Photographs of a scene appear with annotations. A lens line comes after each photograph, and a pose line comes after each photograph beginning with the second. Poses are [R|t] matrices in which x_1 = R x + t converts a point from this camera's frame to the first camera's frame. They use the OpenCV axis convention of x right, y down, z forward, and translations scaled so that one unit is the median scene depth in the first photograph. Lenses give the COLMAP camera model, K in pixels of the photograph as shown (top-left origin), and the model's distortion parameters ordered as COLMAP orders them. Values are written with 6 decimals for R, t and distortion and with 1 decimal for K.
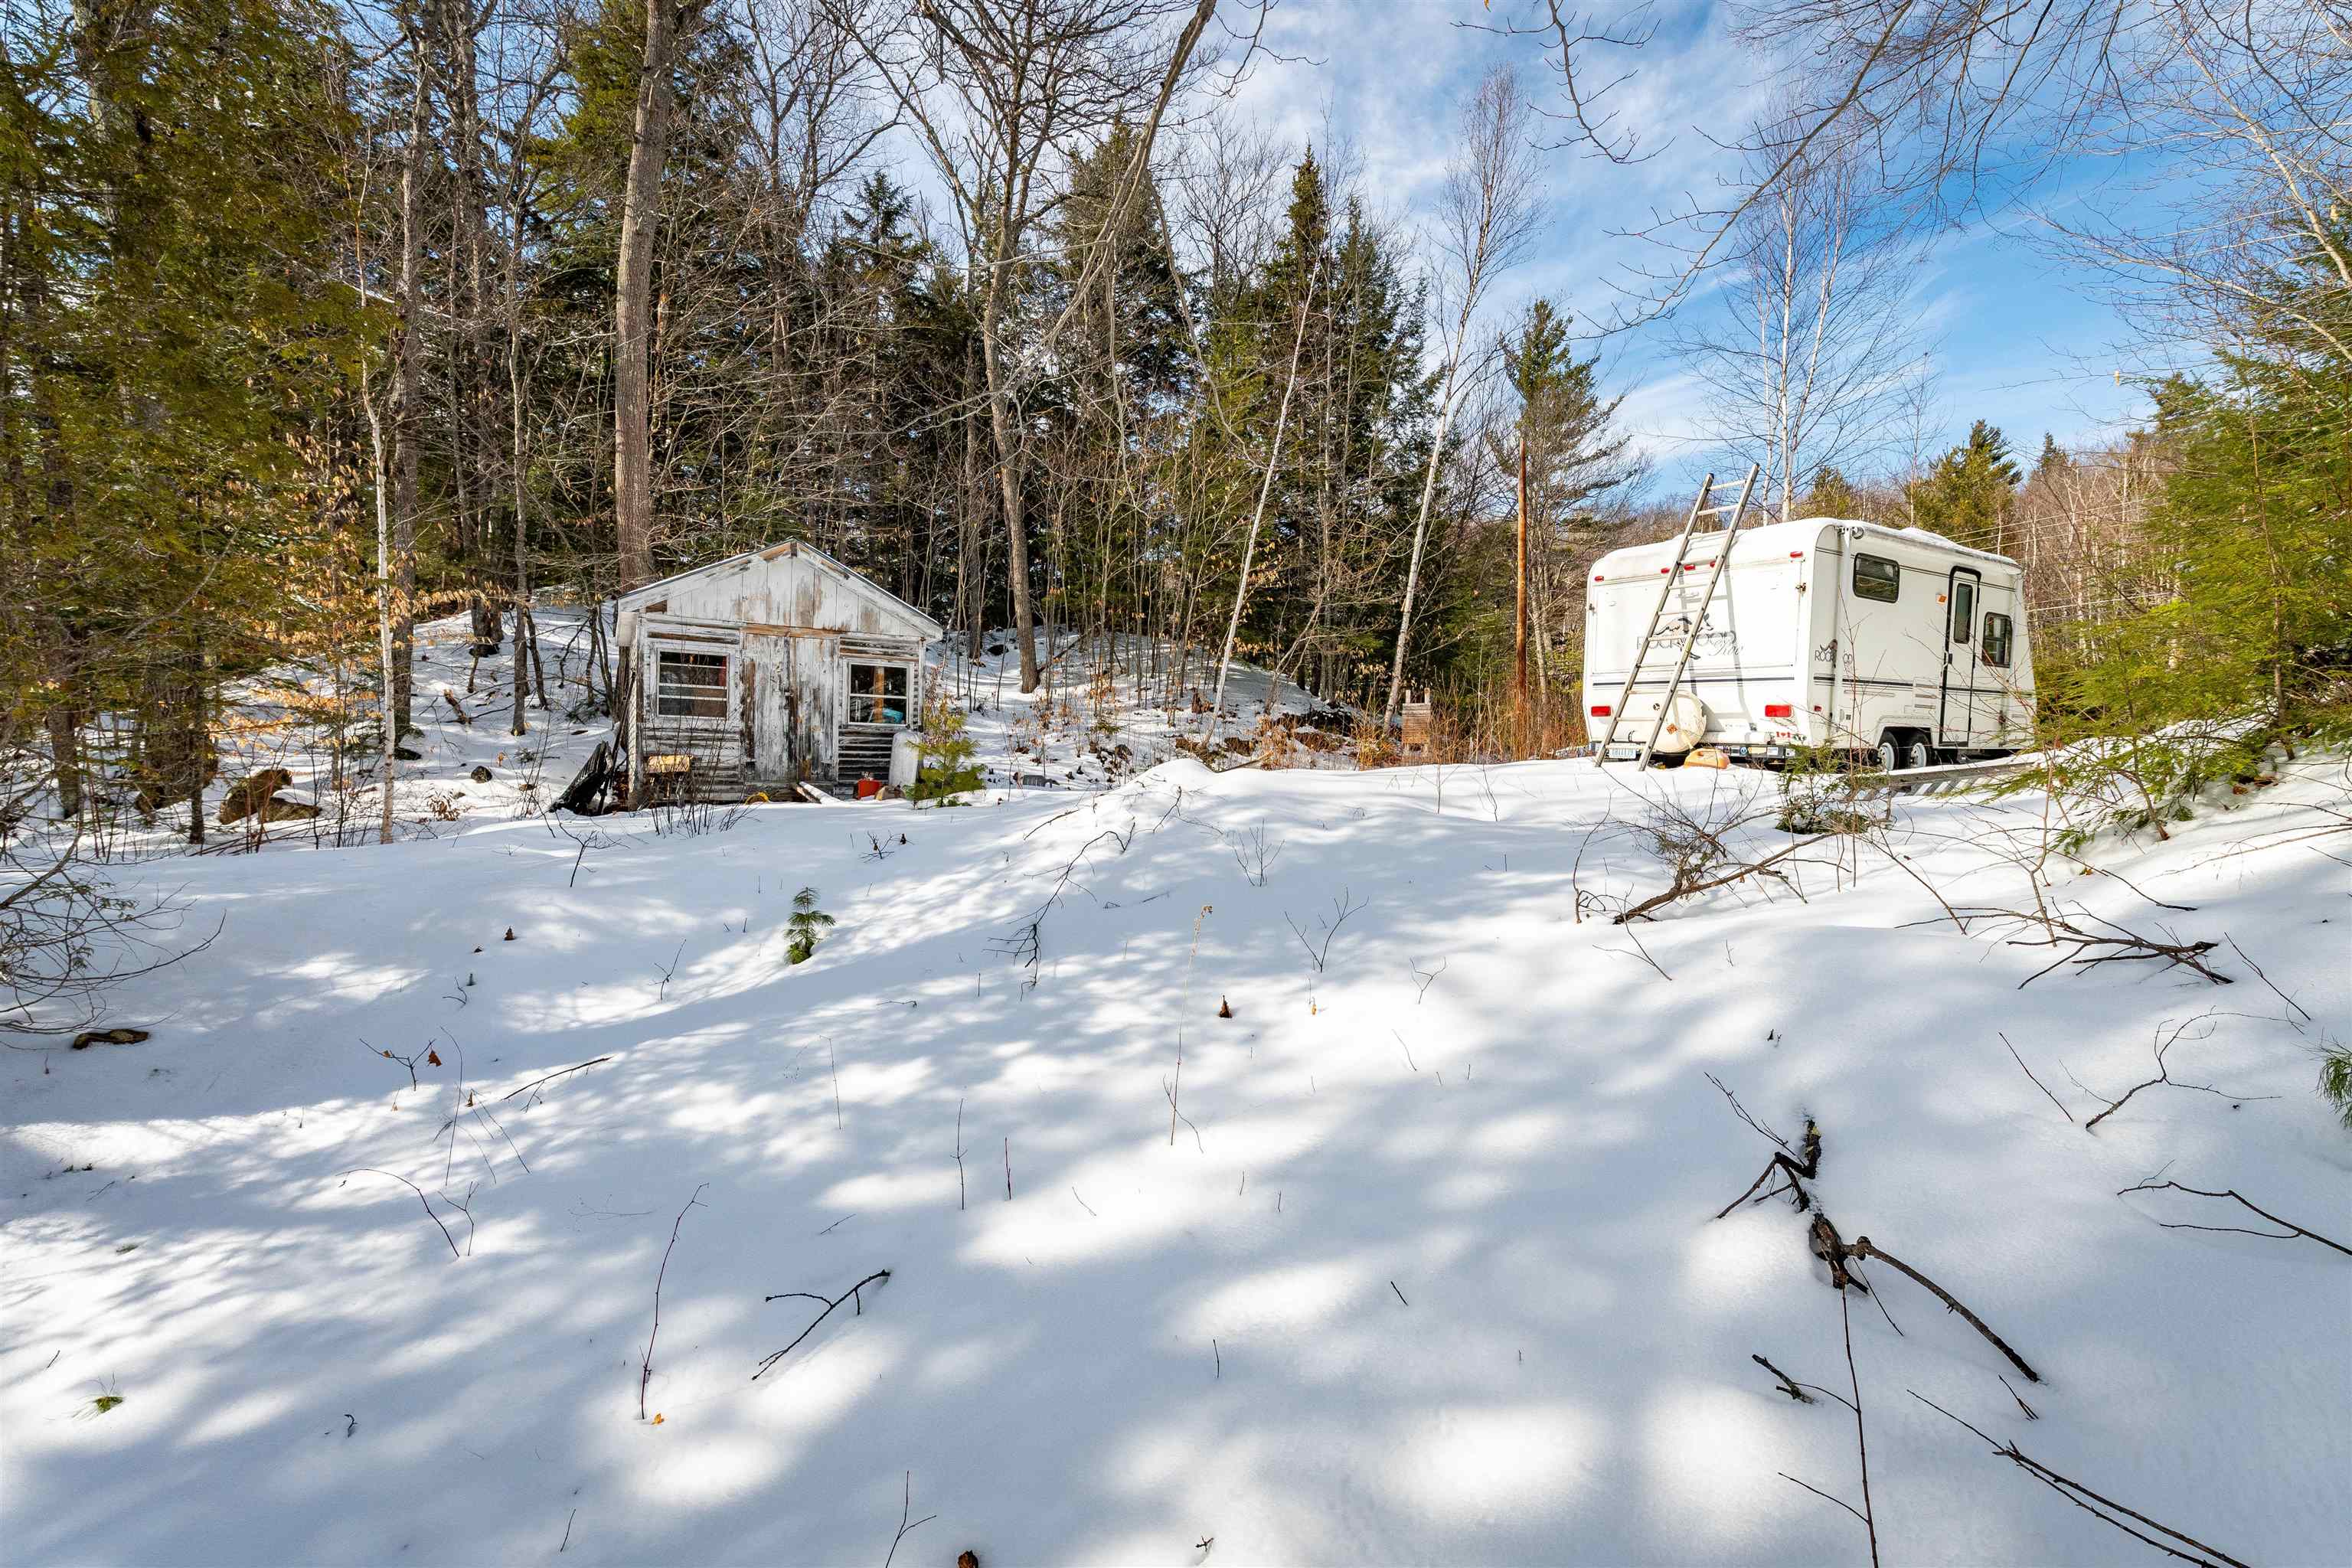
lens RADIAL K [[1008.7, 0, 1172.3], [0, 1008.7, 783.1], [0, 0, 1]] dist [0.002102, -0.000085]
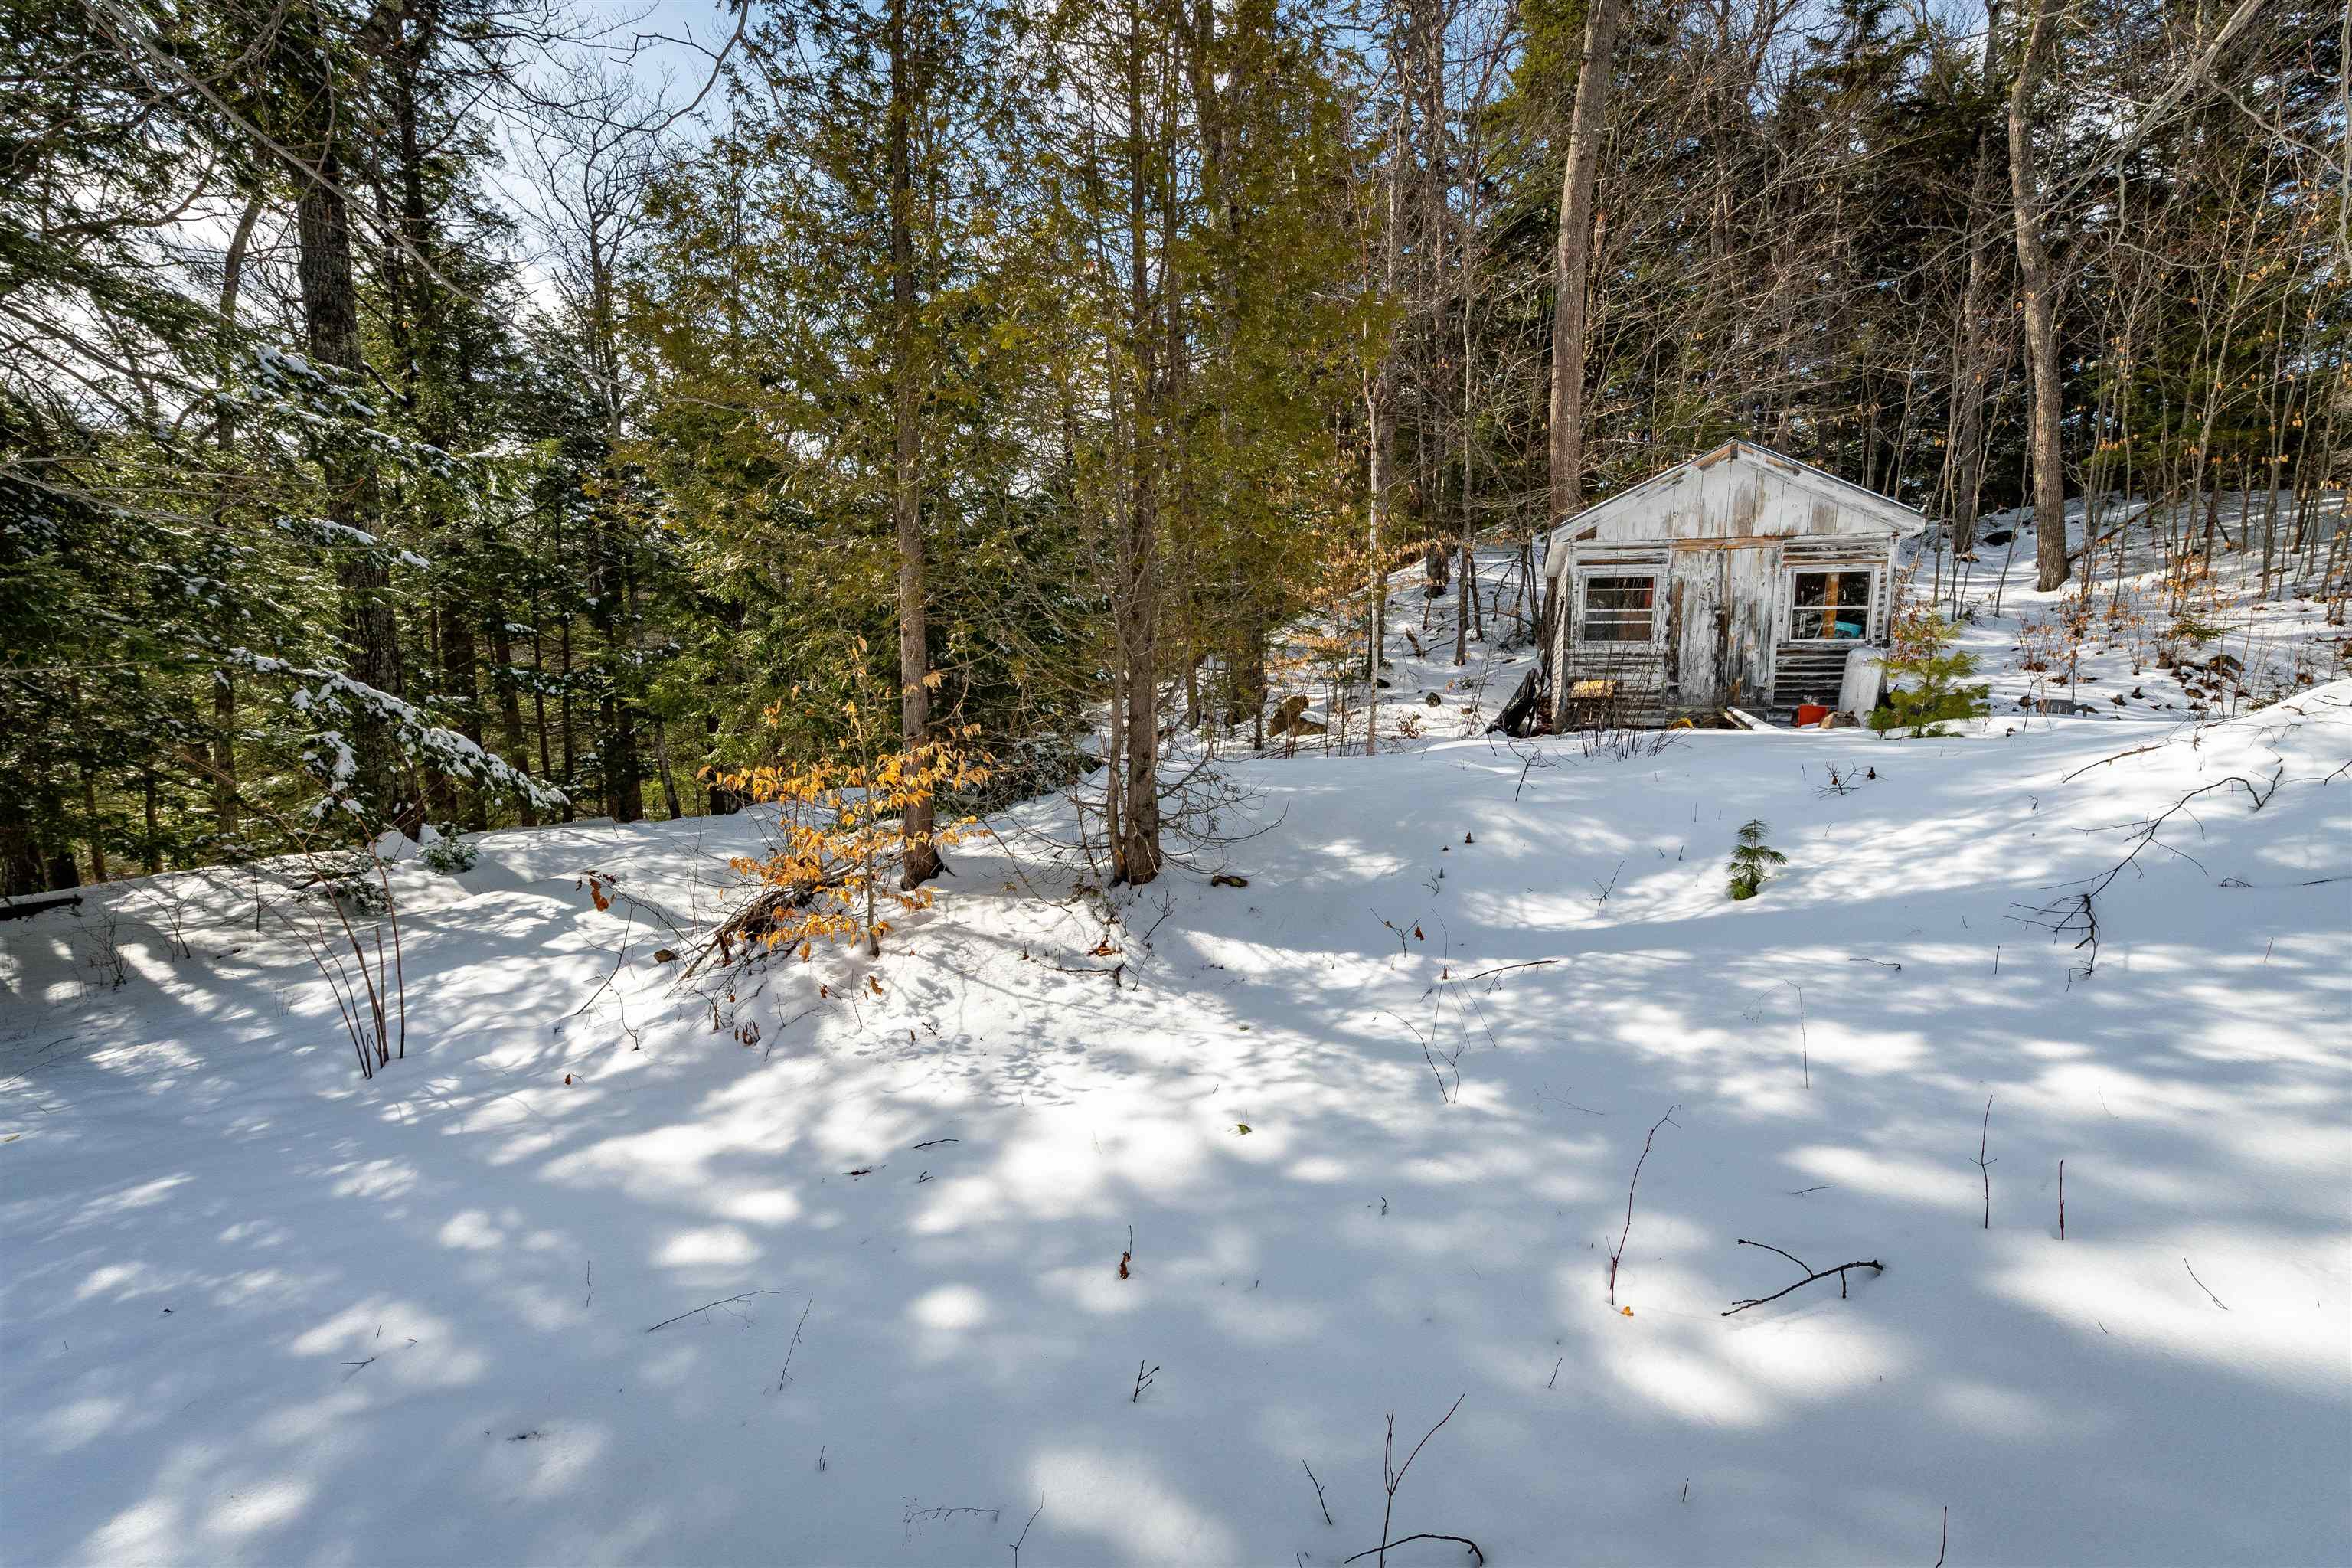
lens RADIAL K [[1008.7, 0, 1171.2], [0, 1008.7, 789.5], [0, 0, 1]] dist [0.002102, -0.000085]
pose [[0.665795, 0.064110, -0.743376, -0.017211], [-0.005087, 0.996669, 0.081398, 0.001746], [0.746118, -0.050413, 0.663903, -0.004284]]
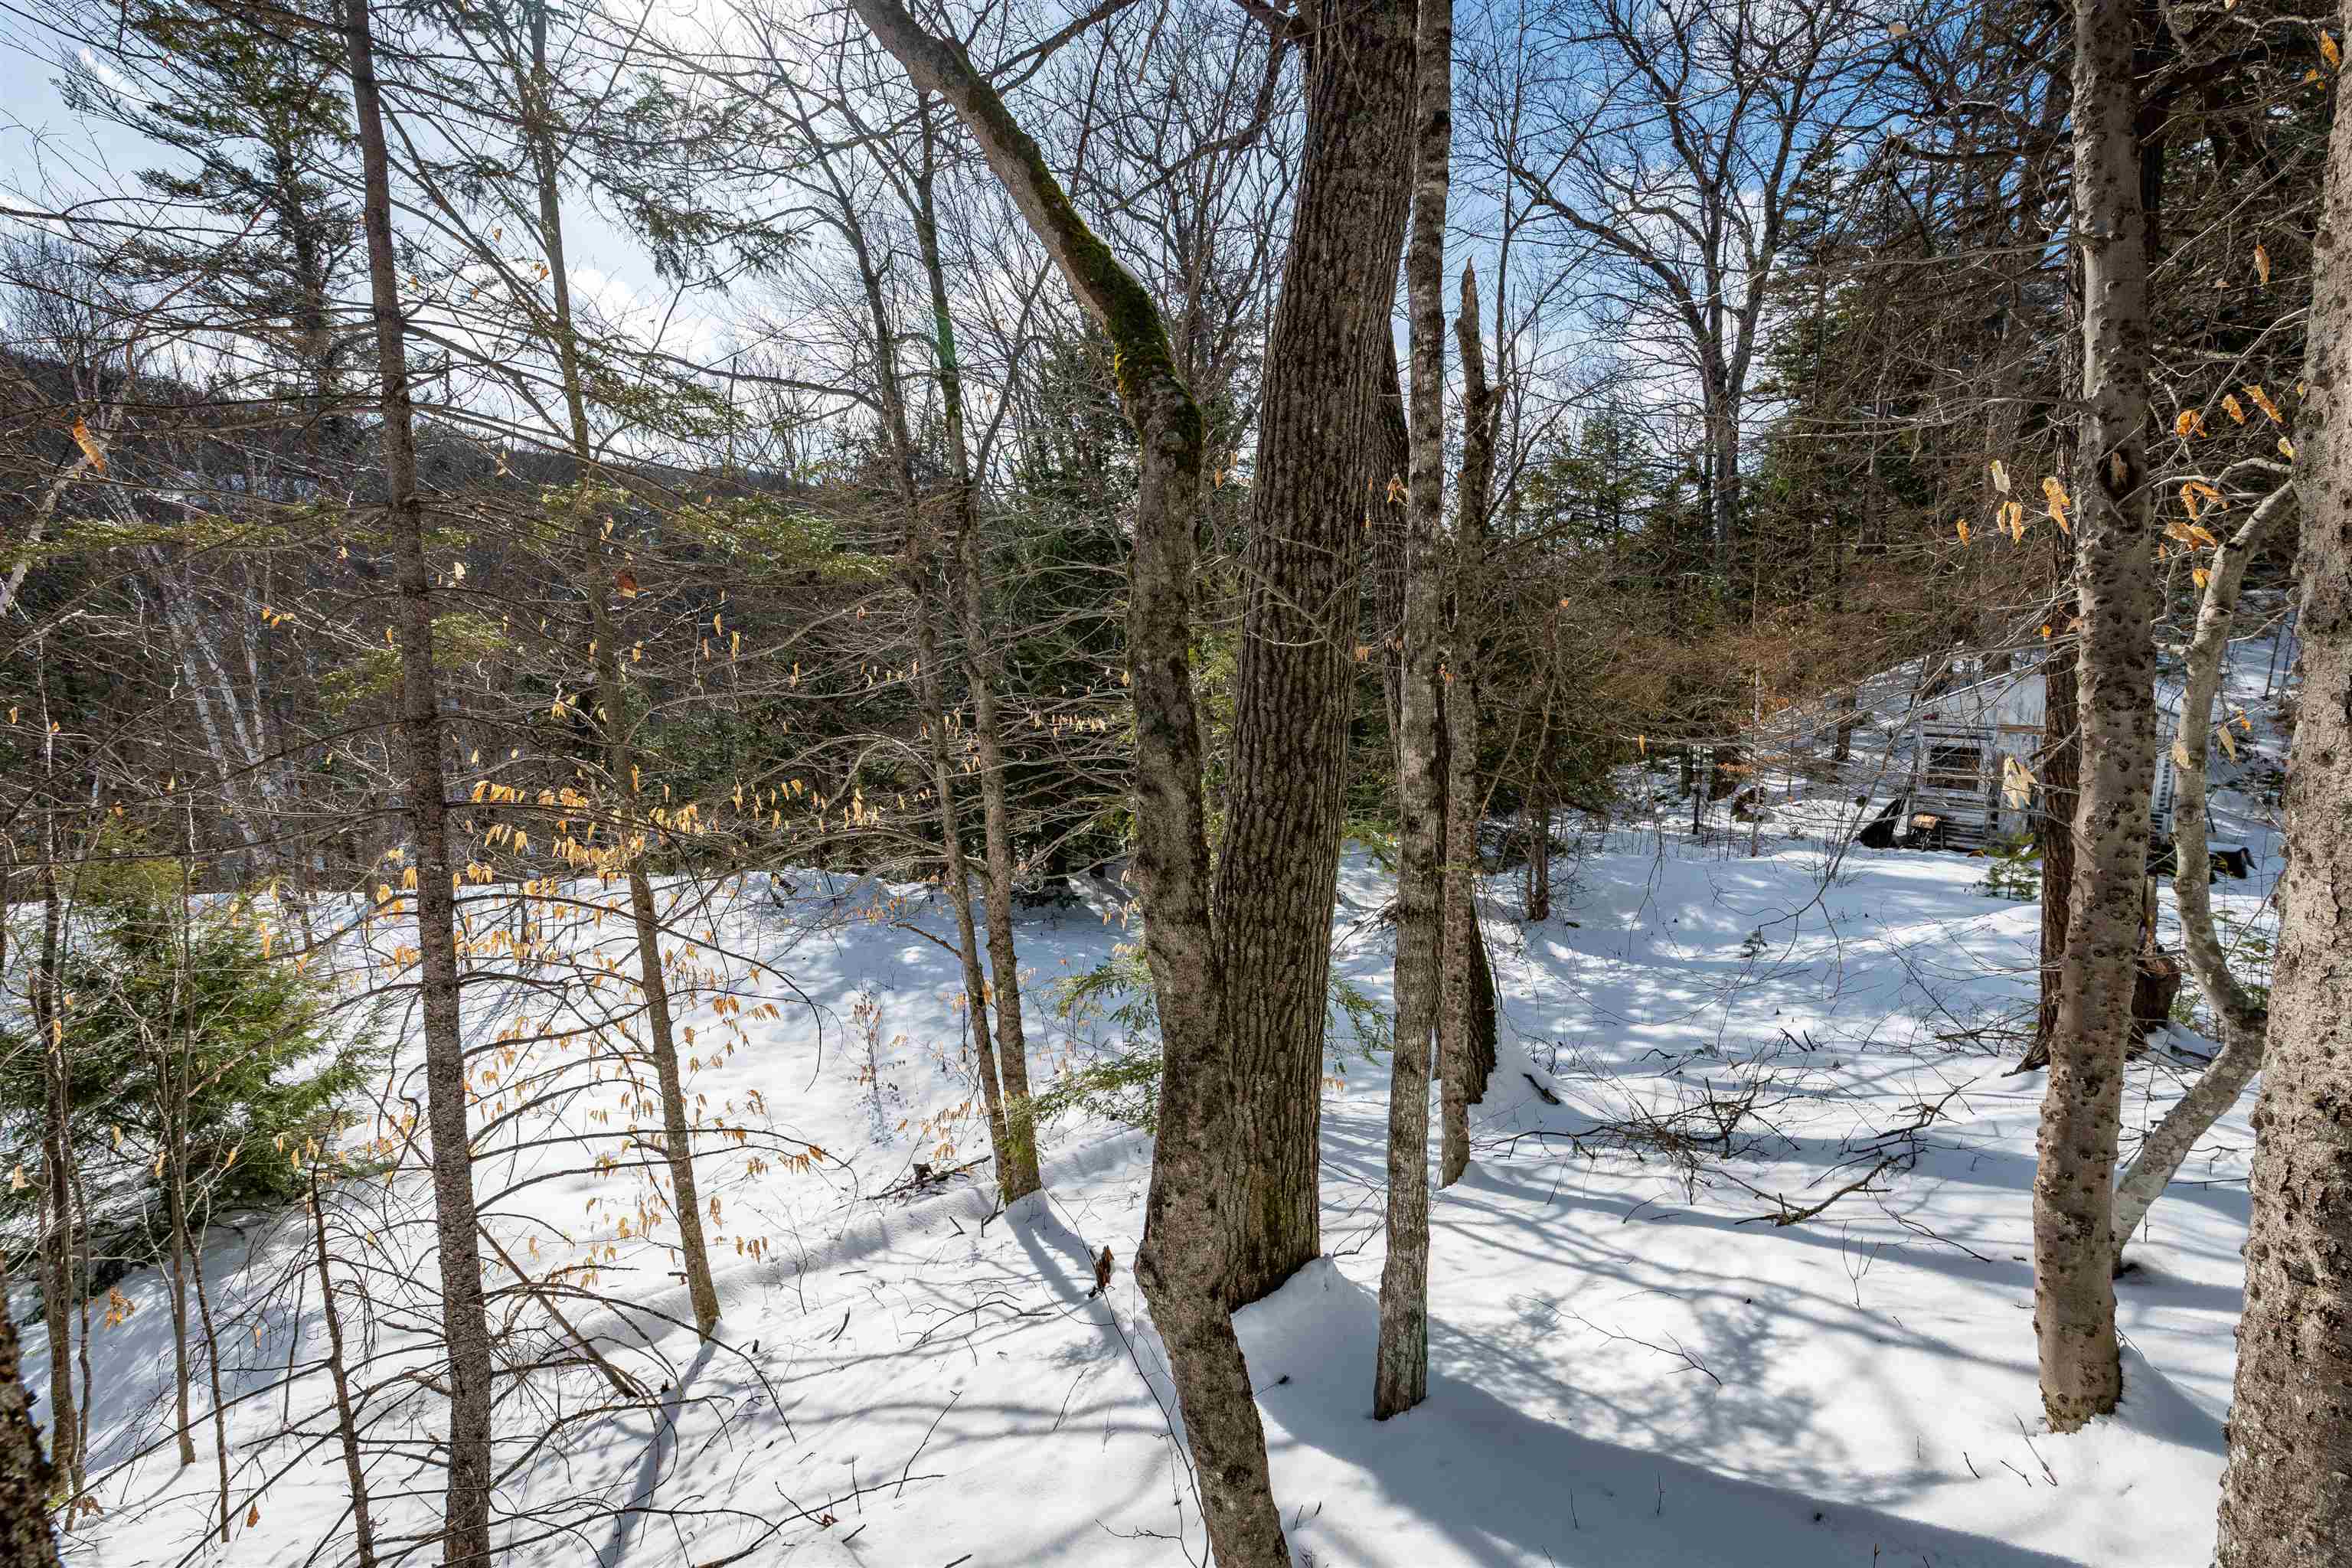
lens RADIAL K [[1008.7, 0, 1178.3], [0, 1008.7, 780.6], [0, 0, 1]] dist [0.002102, -0.000085]
pose [[0.146527, 0.101275, -0.984009, 0.925616], [-0.004843, 0.994807, 0.101666, -0.254882], [0.989195, -0.010132, 0.146257, -0.383612]]
